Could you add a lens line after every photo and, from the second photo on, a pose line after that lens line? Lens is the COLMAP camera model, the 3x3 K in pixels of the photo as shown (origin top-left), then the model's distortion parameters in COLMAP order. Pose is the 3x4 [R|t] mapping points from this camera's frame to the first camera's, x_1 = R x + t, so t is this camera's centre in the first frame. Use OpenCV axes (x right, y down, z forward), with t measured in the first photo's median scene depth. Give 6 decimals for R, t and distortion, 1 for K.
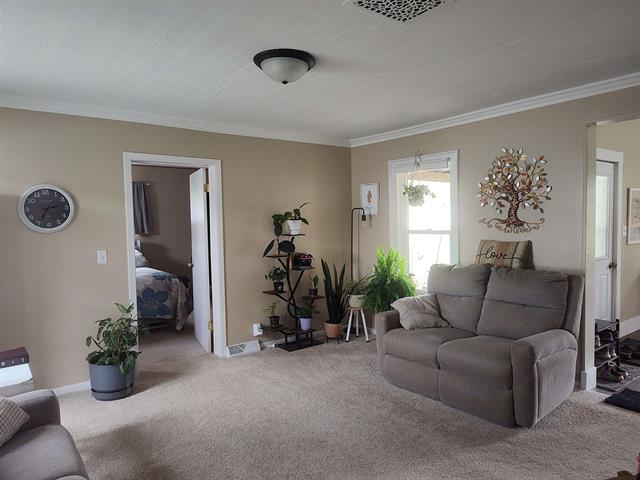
lens RADIAL K [[434.1, 0, 324.6], [0, 434.1, 238.0], [0, 0, 1]] dist [0.052897, -0.076986]
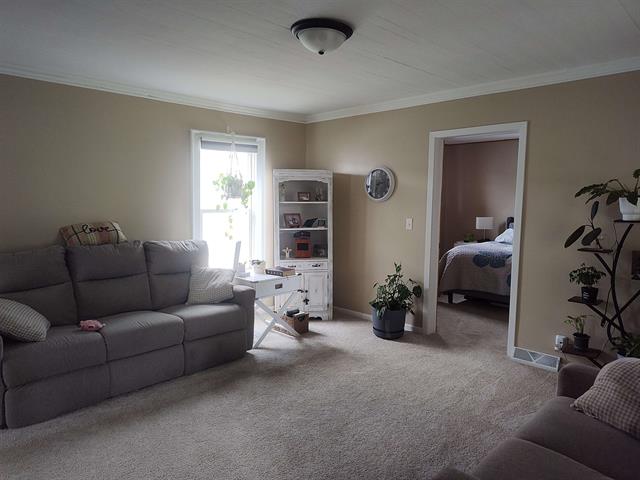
lens RADIAL K [[434.1, 0, 324.6], [0, 434.1, 238.0], [0, 0, 1]] dist [0.052897, -0.076986]
pose [[0.132536, 0.111643, -0.984870, 0.646019], [-0.058934, 0.992766, 0.104607, -0.029848], [0.989425, 0.044179, 0.138157, 0.618868]]
